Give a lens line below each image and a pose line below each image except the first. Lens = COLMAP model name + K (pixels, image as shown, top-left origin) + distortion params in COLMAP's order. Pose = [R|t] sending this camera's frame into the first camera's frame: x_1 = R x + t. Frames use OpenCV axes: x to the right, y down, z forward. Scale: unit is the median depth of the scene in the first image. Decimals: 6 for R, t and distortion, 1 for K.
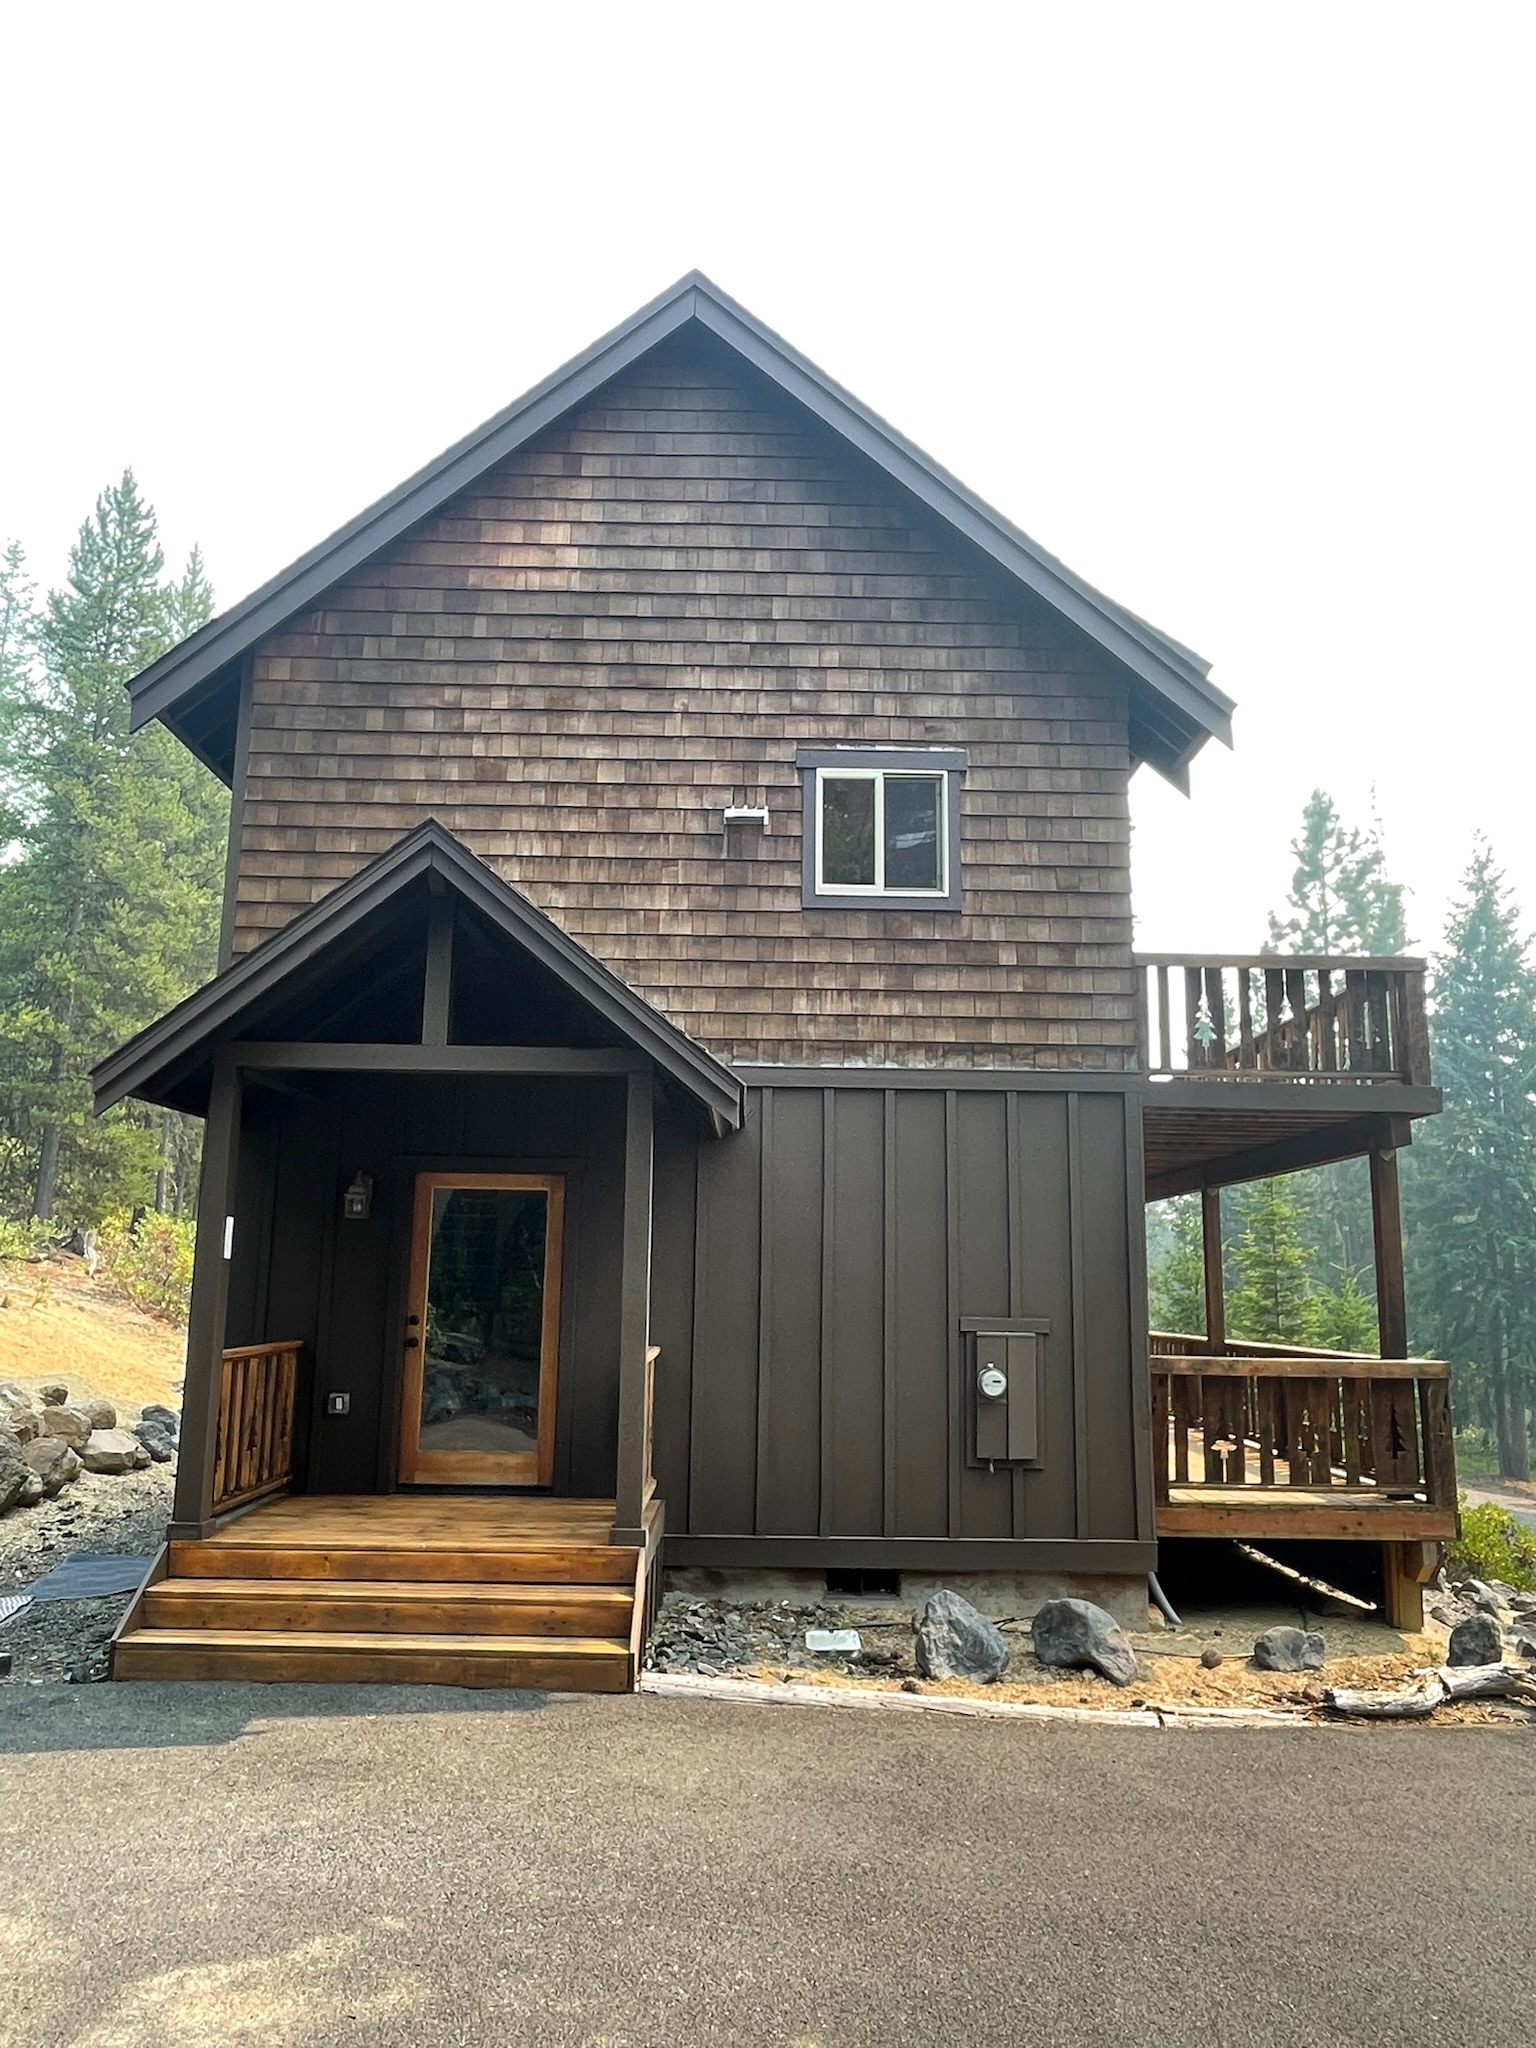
lens RADIAL K [[1441.0, 0, 773.4], [0, 1441.0, 1040.6], [0, 0, 1]] dist [0.004544, -0.003362]
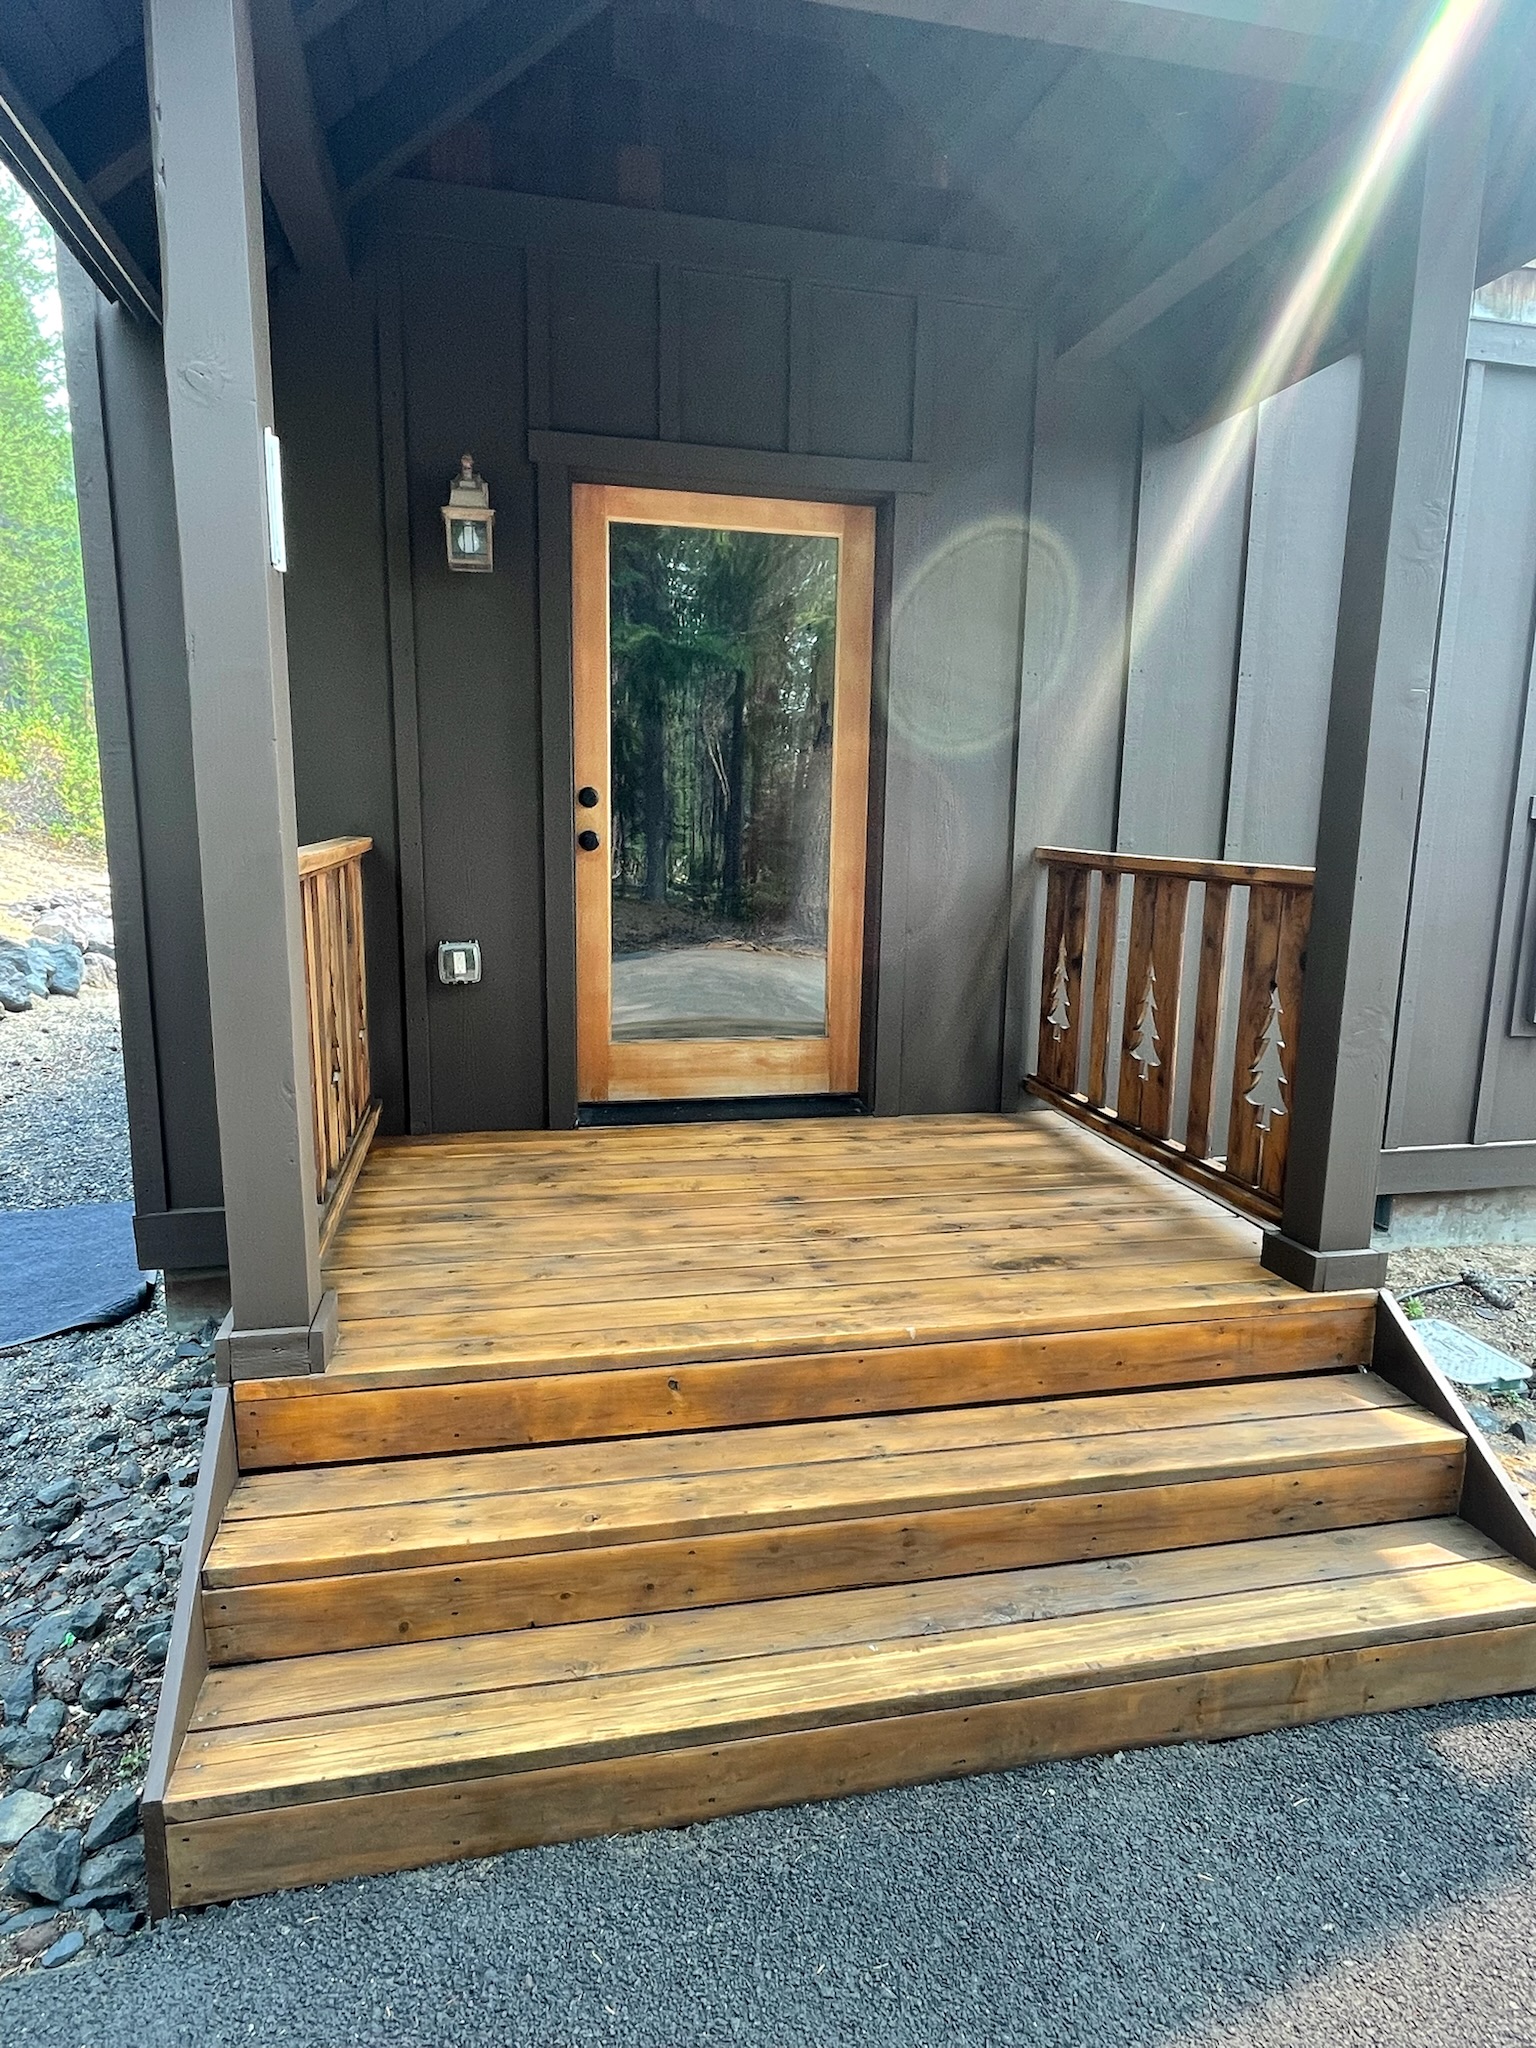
lens RADIAL K [[1175.3, 0, 759.8], [0, 1175.3, 1025.1], [0, 0, 1]] dist [-0.002977, -0.002431]
pose [[0.979684, -0.035304, 0.197416, -0.266625], [-0.034114, 0.940701, 0.337518, 0.125551], [-0.197625, -0.337396, 0.920385, 0.570541]]
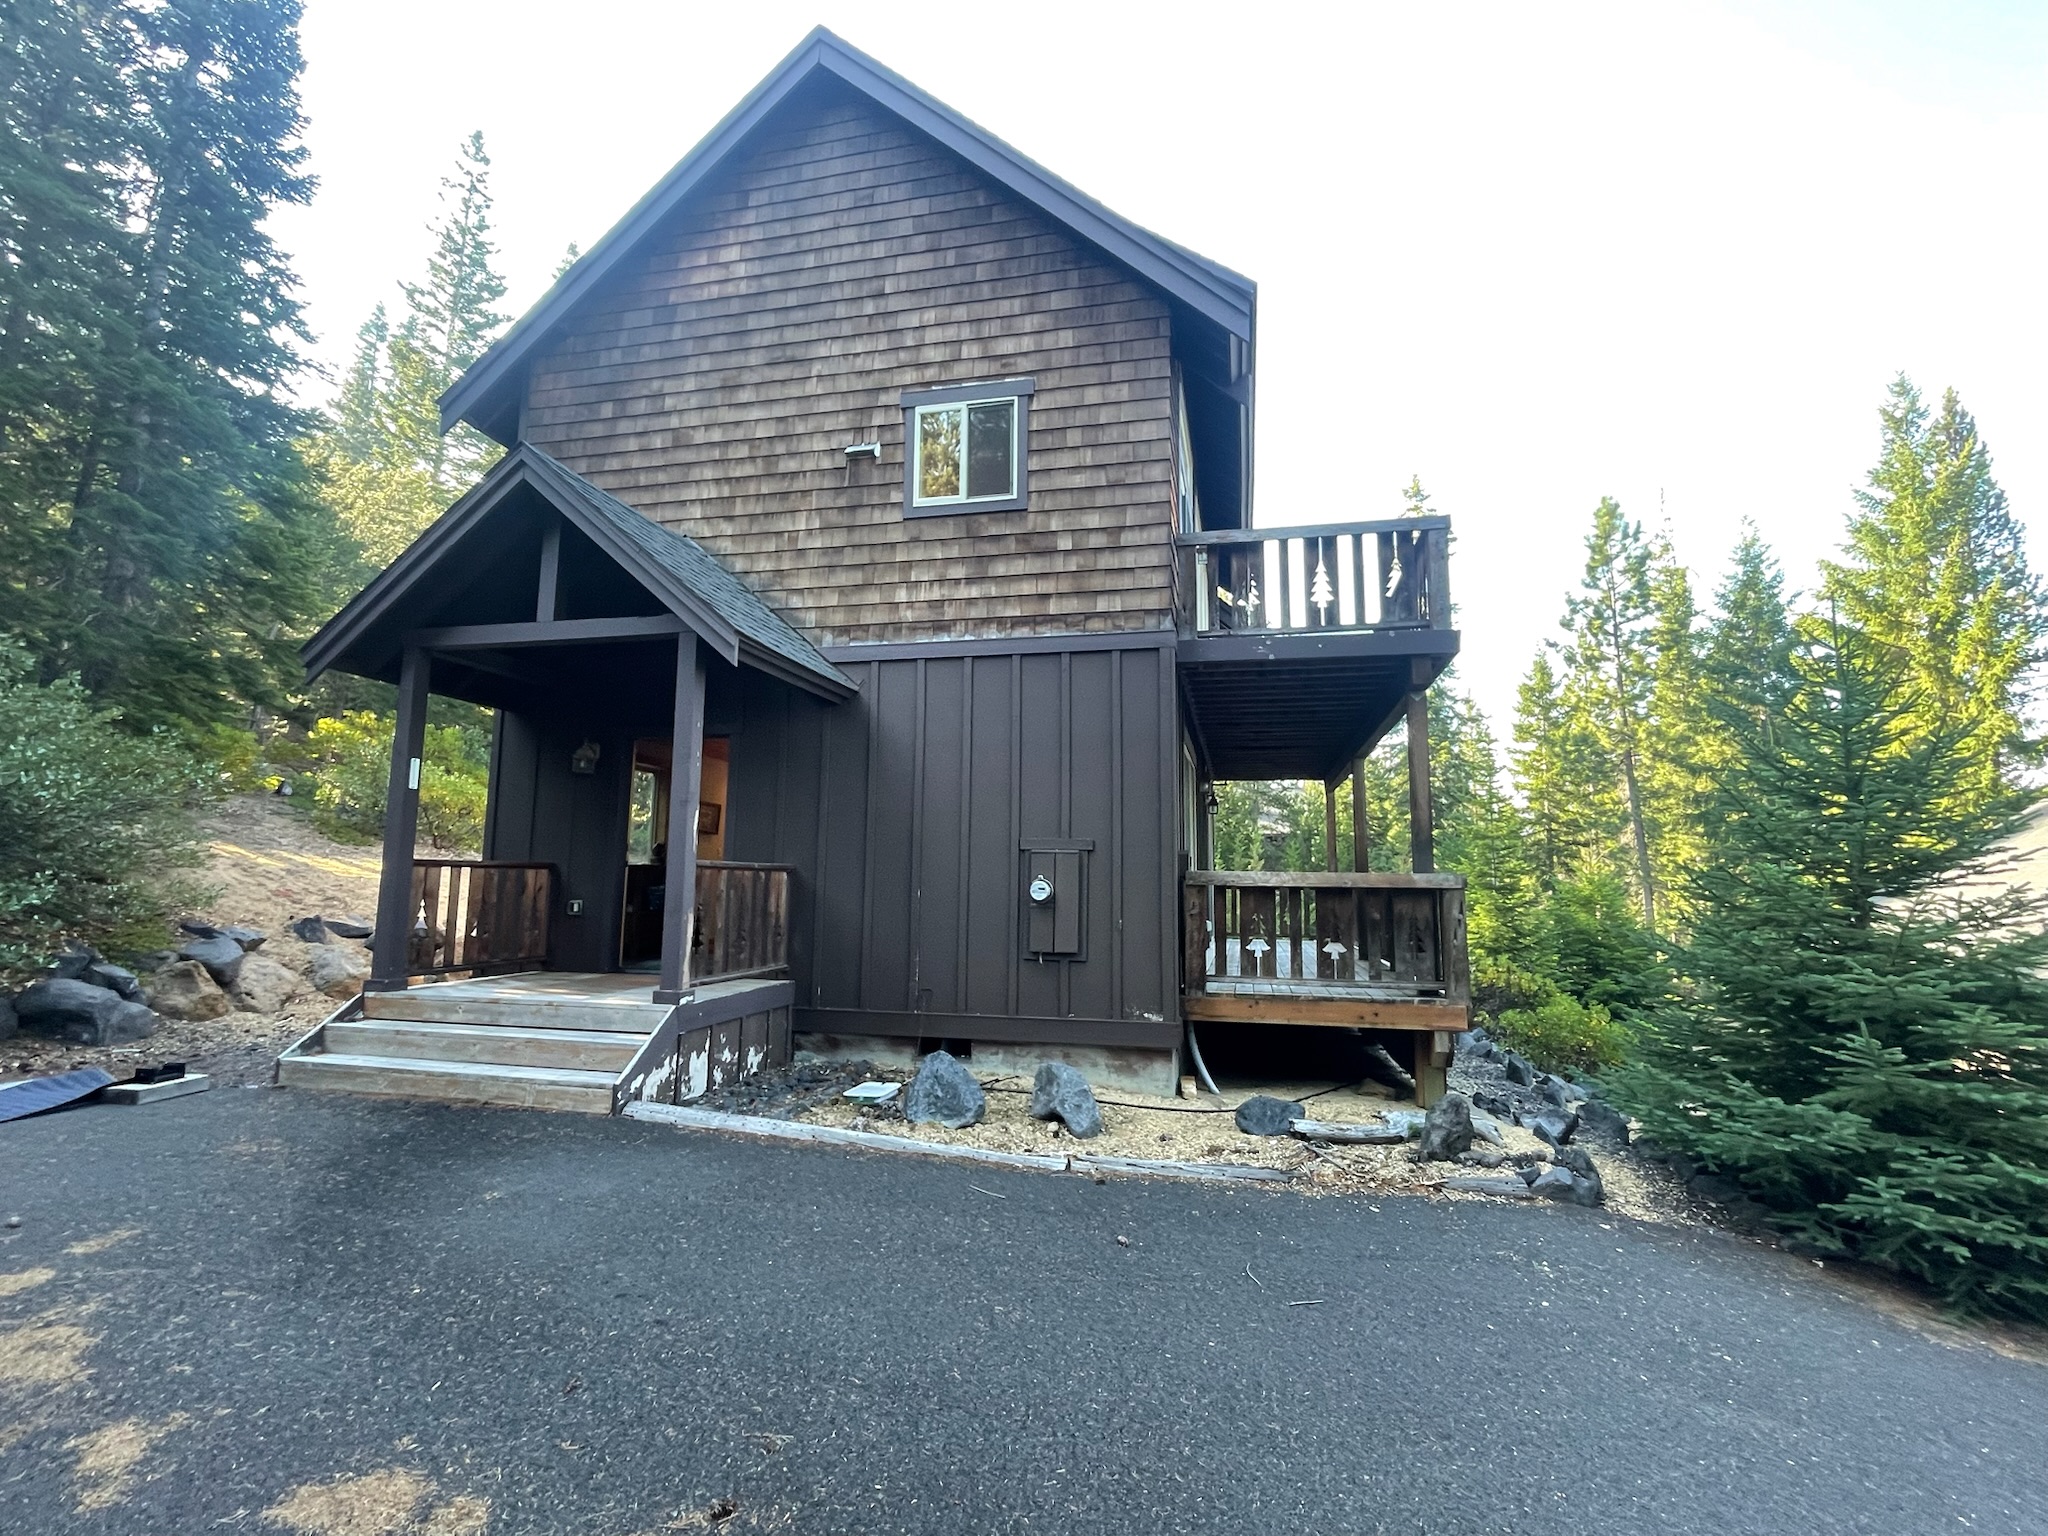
lens RADIAL K [[946.2, 0, 1029.0], [0, 946.2, 767.0], [0, 0, 1]] dist [-0.002071, -0.000187]
pose [[0.973546, -0.033529, -0.226019, 0.308908], [0.042712, 0.998444, 0.035862, 0.100046], [0.224464, -0.044567, 0.973463, 0.217900]]
